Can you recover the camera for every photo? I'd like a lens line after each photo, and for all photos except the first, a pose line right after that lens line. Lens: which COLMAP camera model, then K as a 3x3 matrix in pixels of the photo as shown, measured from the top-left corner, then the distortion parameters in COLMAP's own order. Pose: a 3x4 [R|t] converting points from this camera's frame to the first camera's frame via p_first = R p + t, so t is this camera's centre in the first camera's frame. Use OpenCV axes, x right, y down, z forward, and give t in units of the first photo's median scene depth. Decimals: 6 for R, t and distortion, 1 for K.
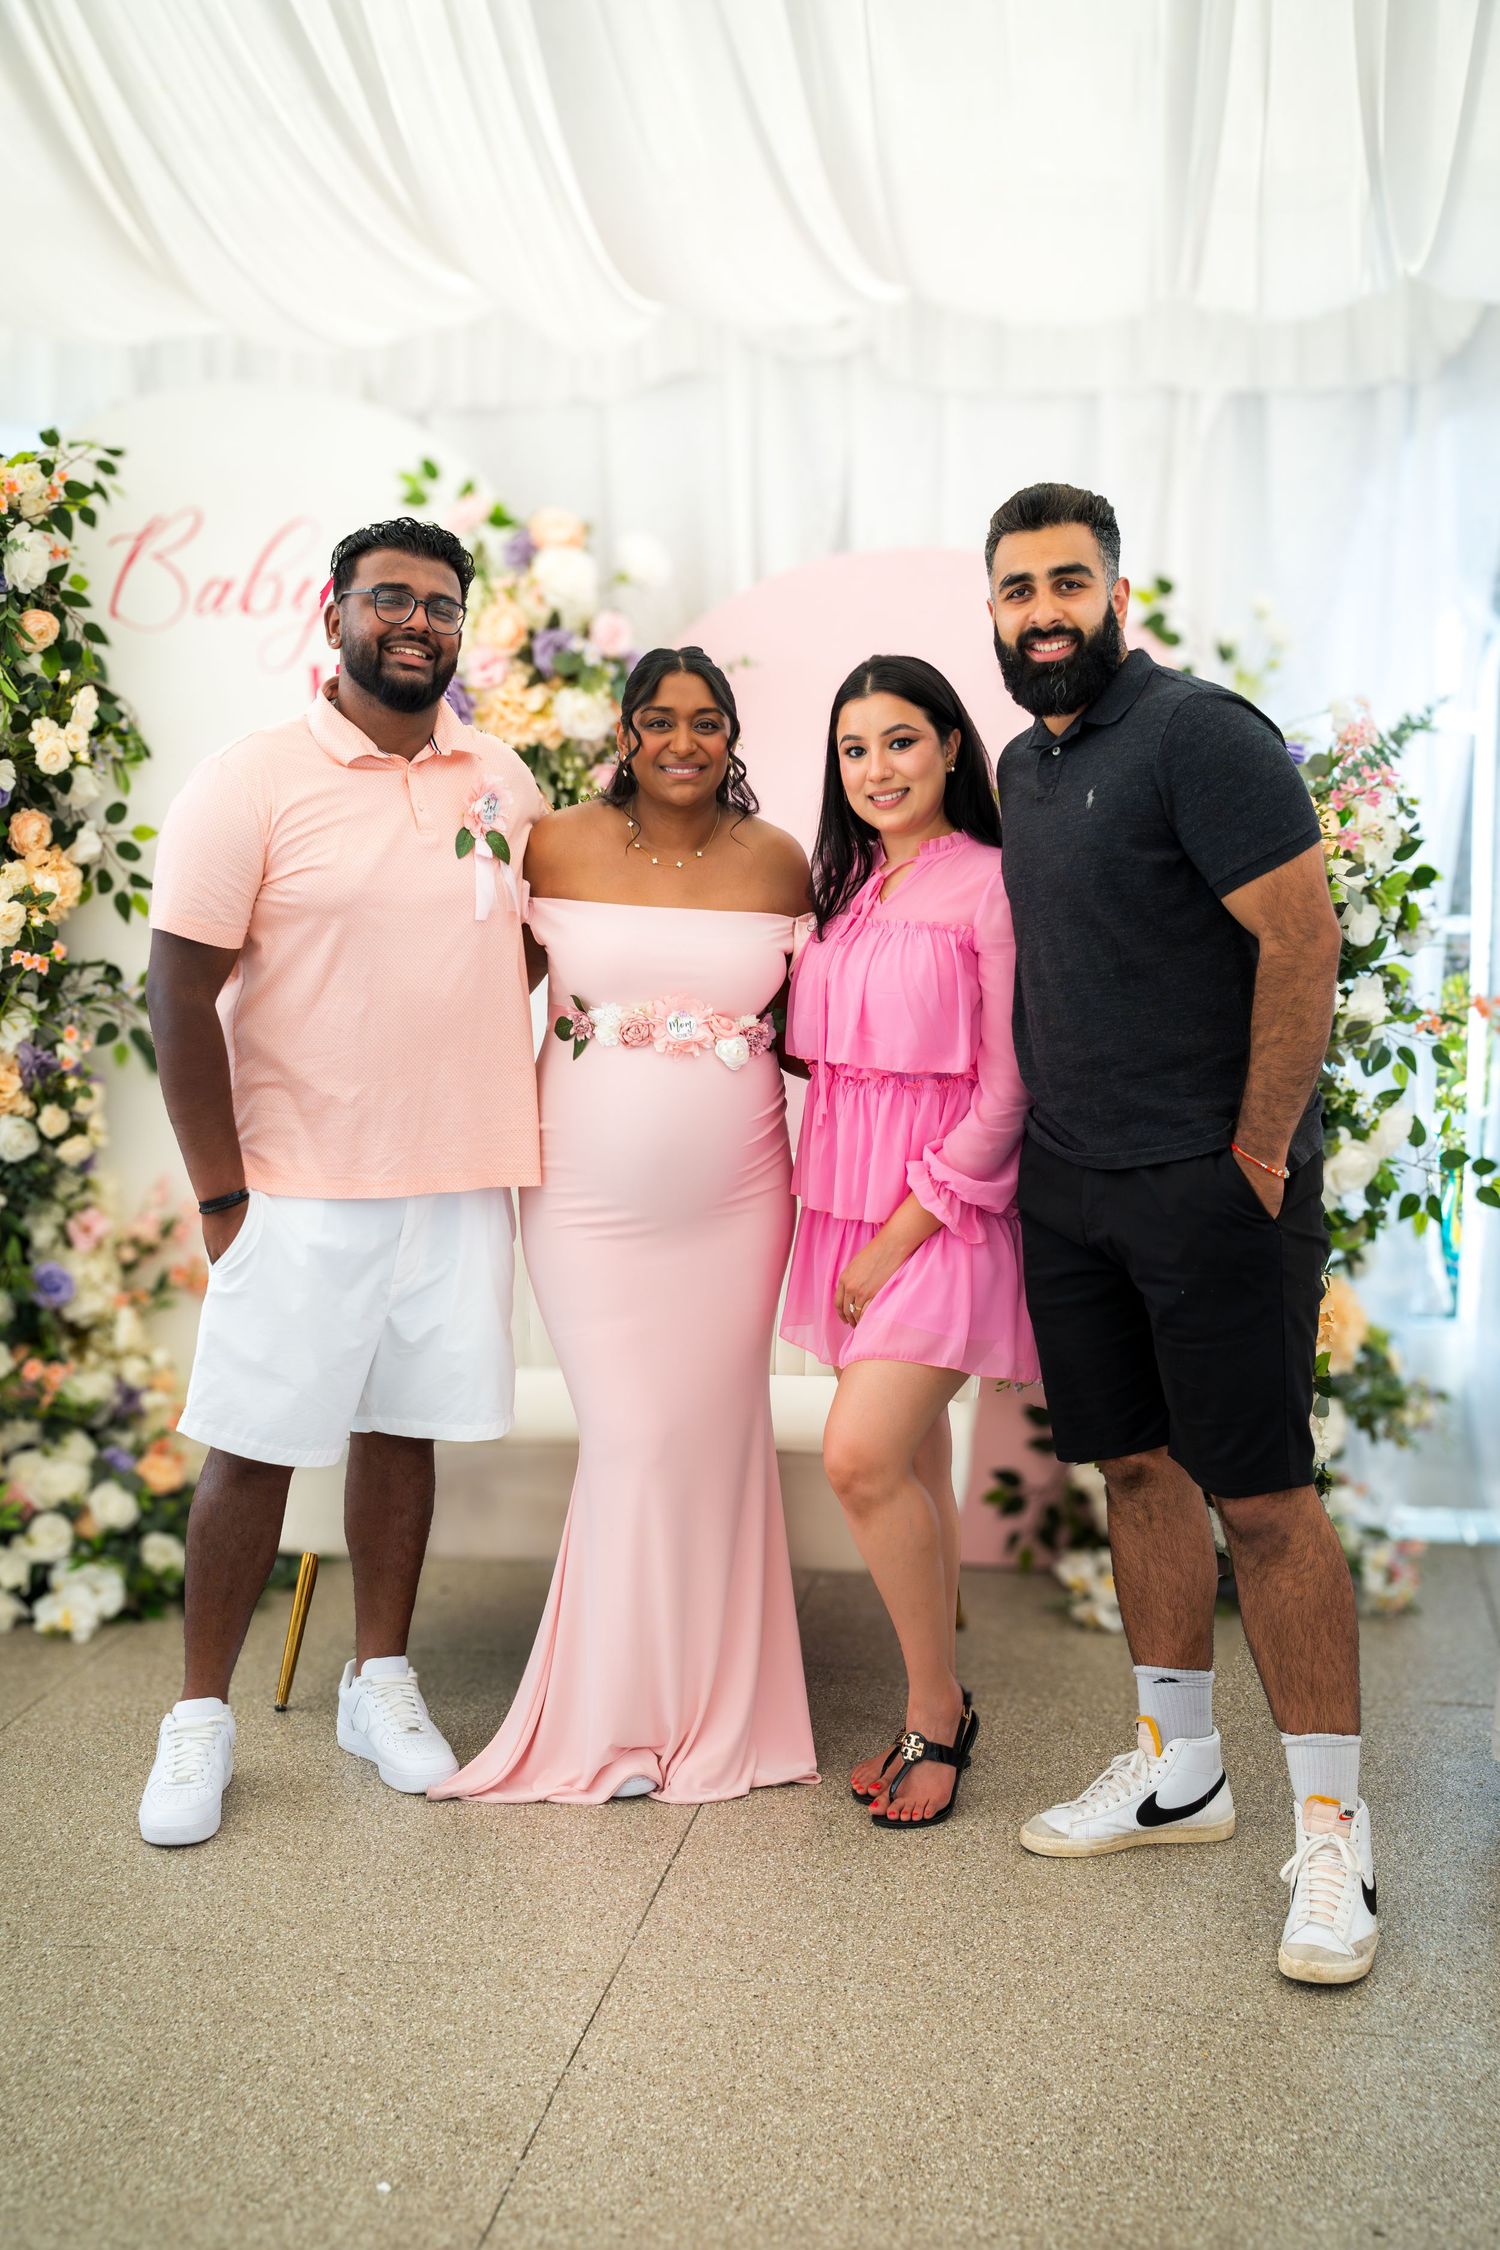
lens RADIAL K [[3033.9, 0, 749.7], [0, 3033.9, 1198.7], [0, 0, 1]] dist [0.206421, 0.000000]
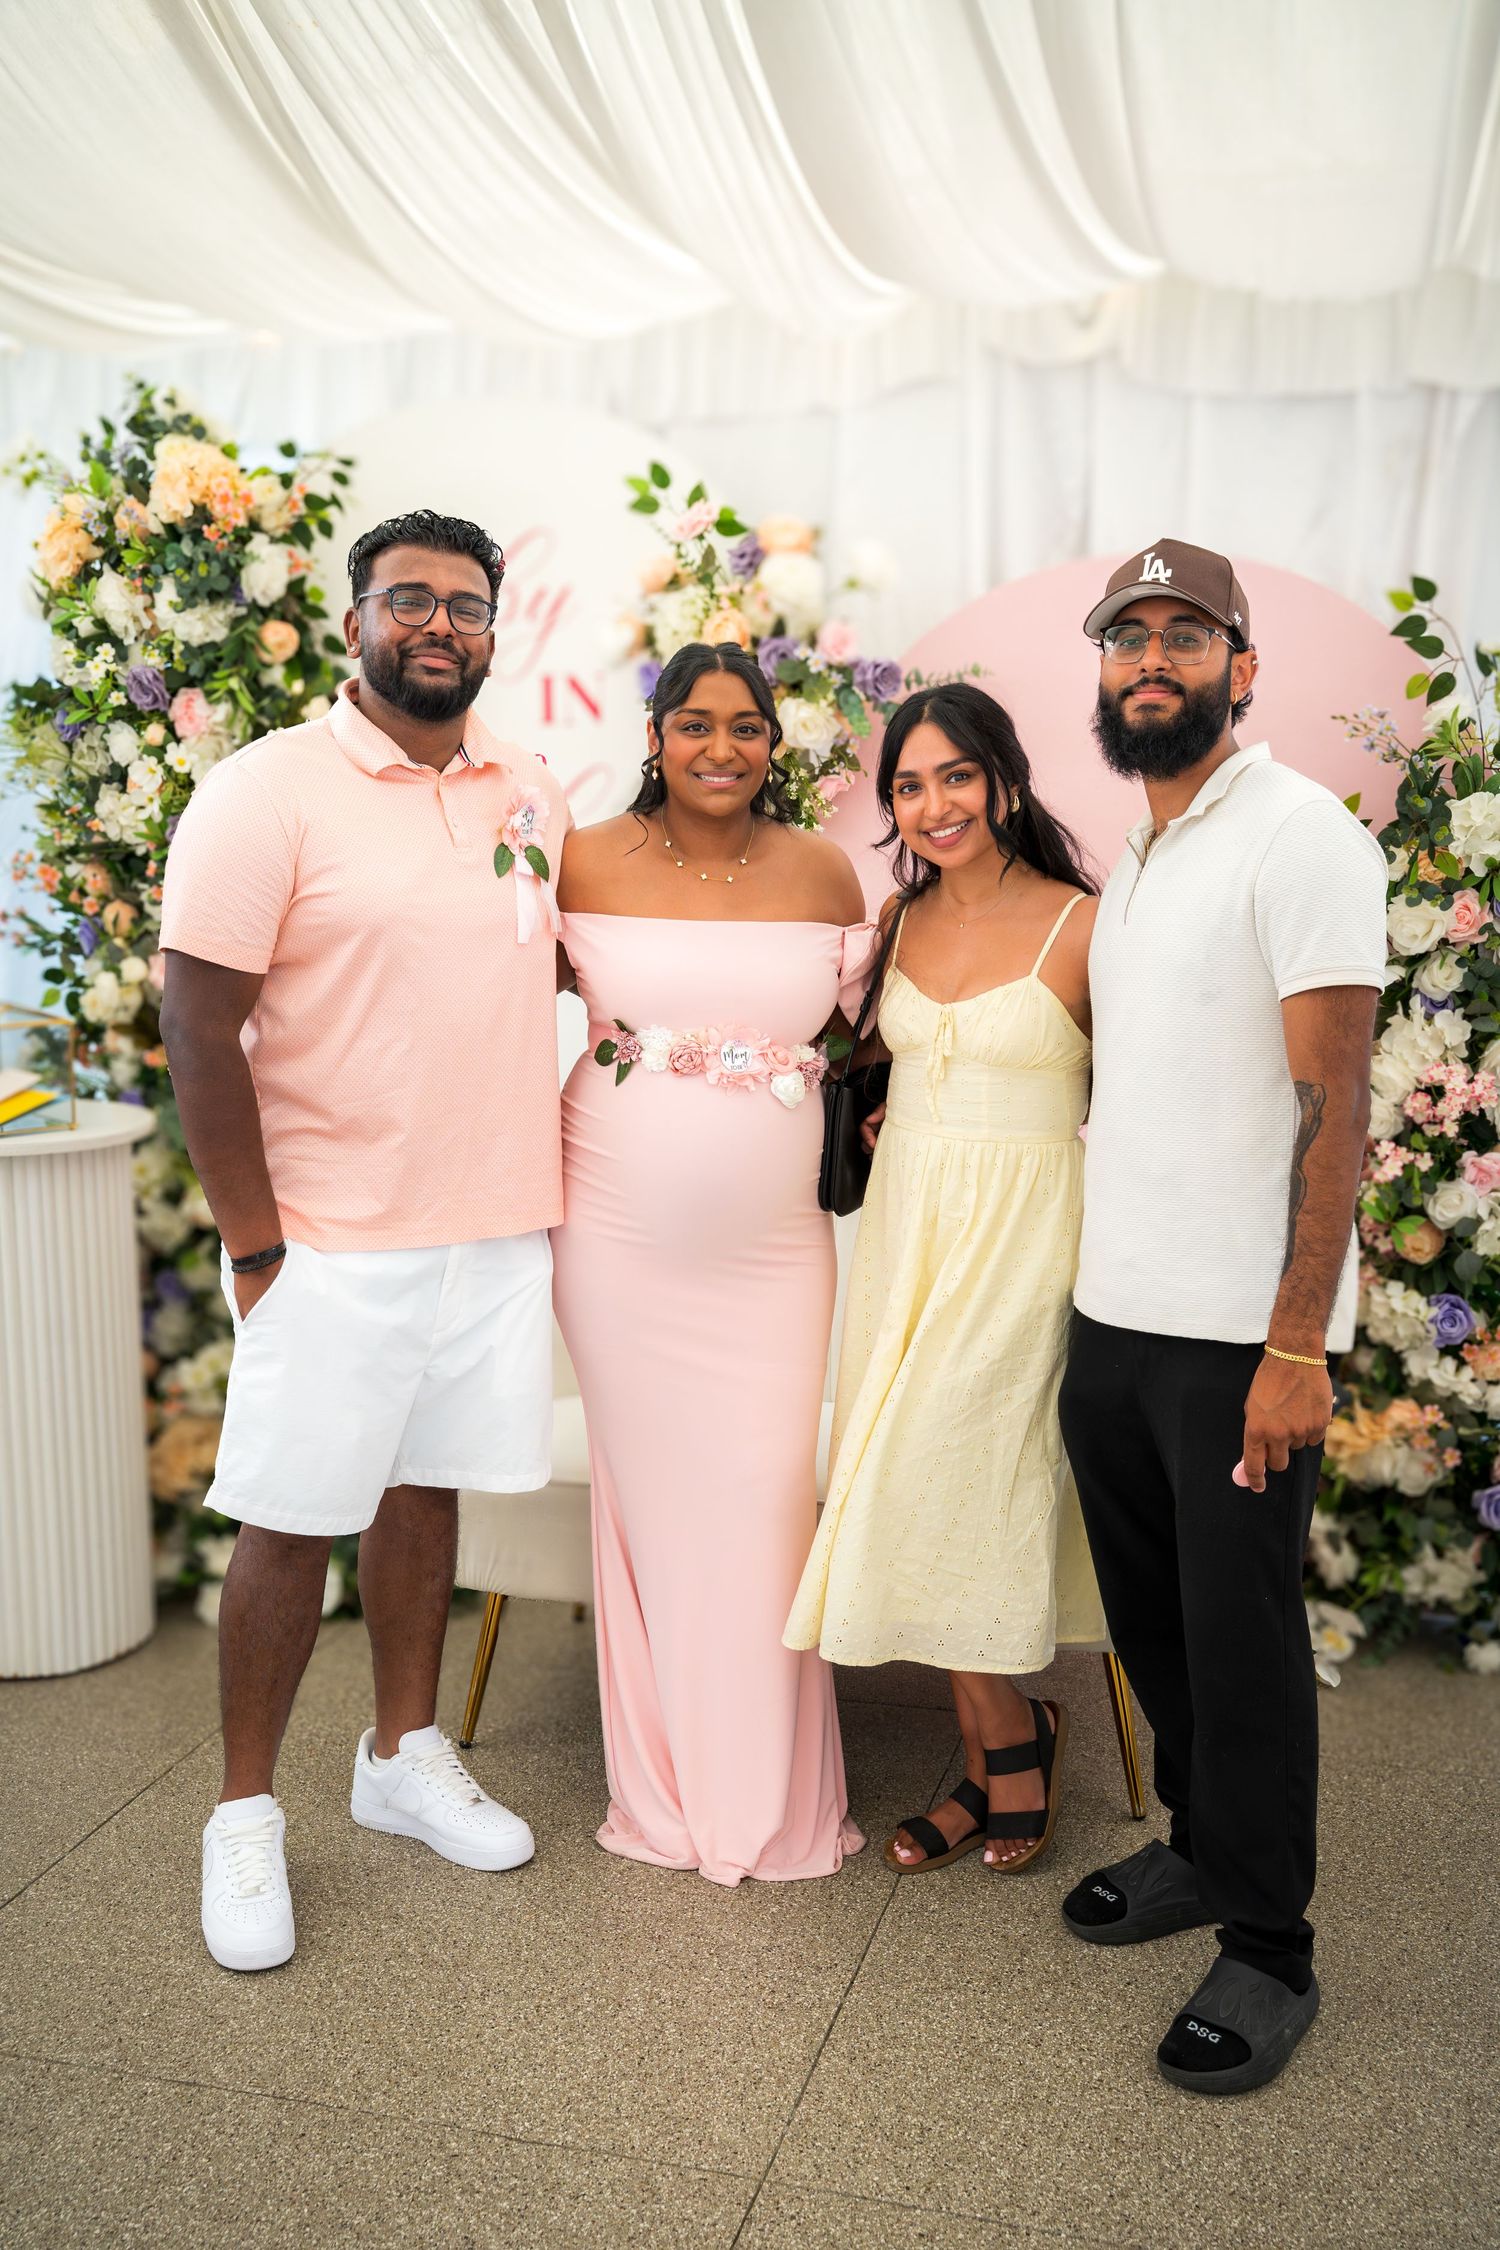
lens RADIAL K [[2272.5, 0, 760.8], [0, 2272.5, 1185.2], [0, 0, 1]] dist [0.059375, 0.000000]
pose [[0.993927, 0.027613, -0.106521, 0.012548], [-0.023538, 0.998949, 0.039324, -0.039506], [0.107495, -0.036578, 0.993533, 0.267647]]
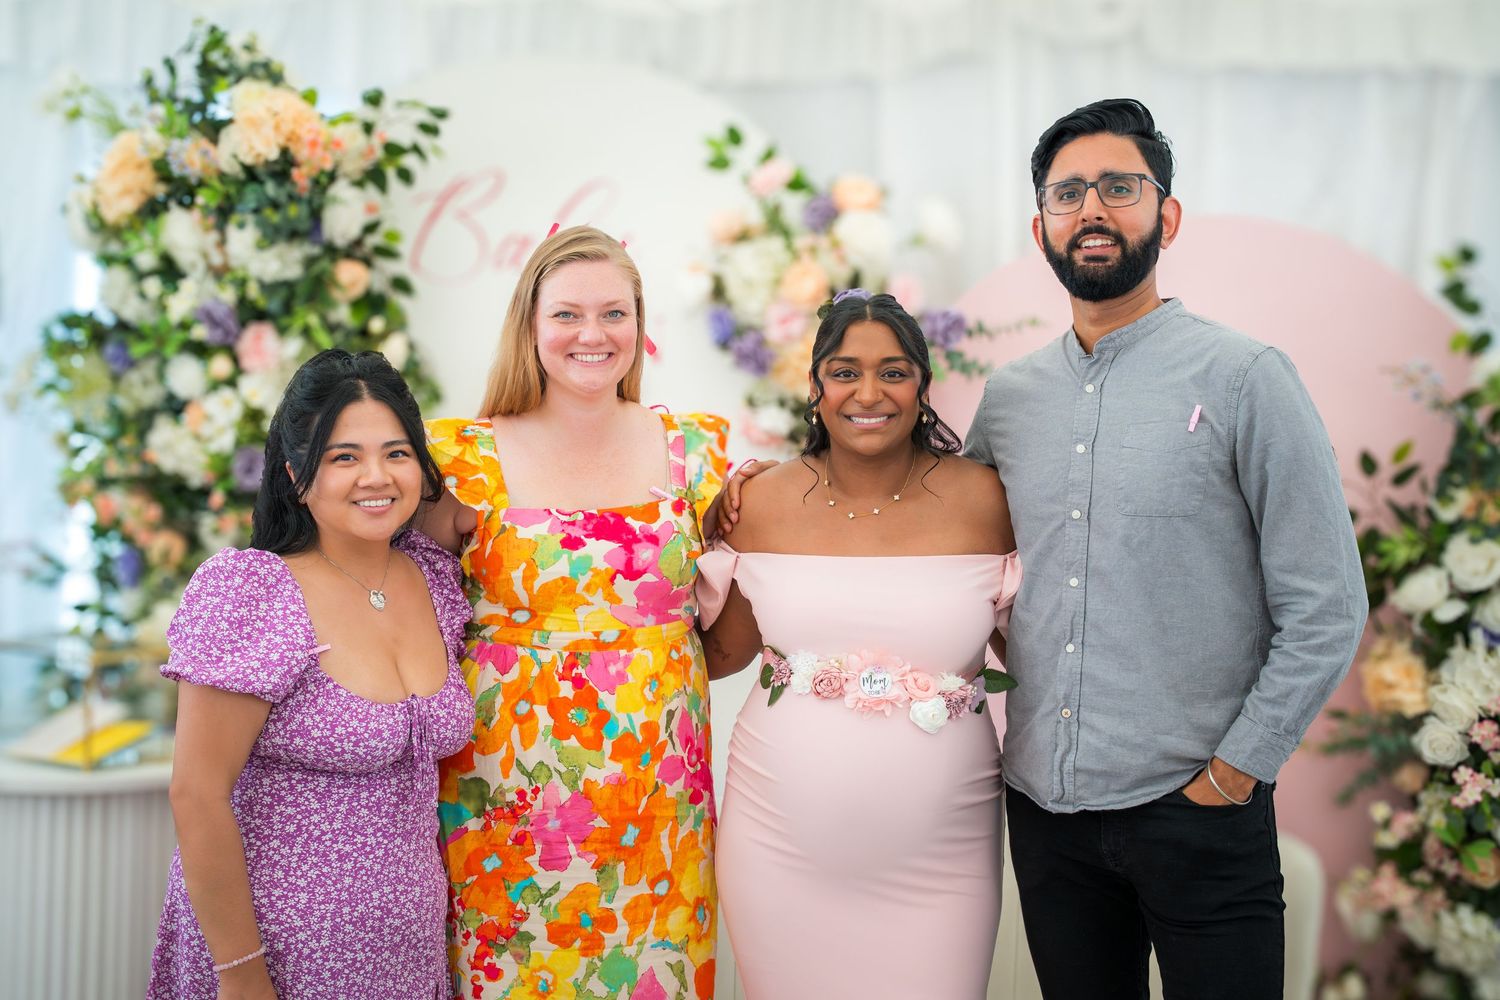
lens RADIAL K [[2348.7, 0, 759.0], [0, 2348.7, 513.2], [0, 0, 1]] dist [0.318888, 0.000000]
pose [[0.999432, 0.020234, 0.026955, -0.114584], [-0.017663, 0.995565, -0.092407, -0.035537], [-0.028705, 0.091878, 0.995356, 0.211400]]
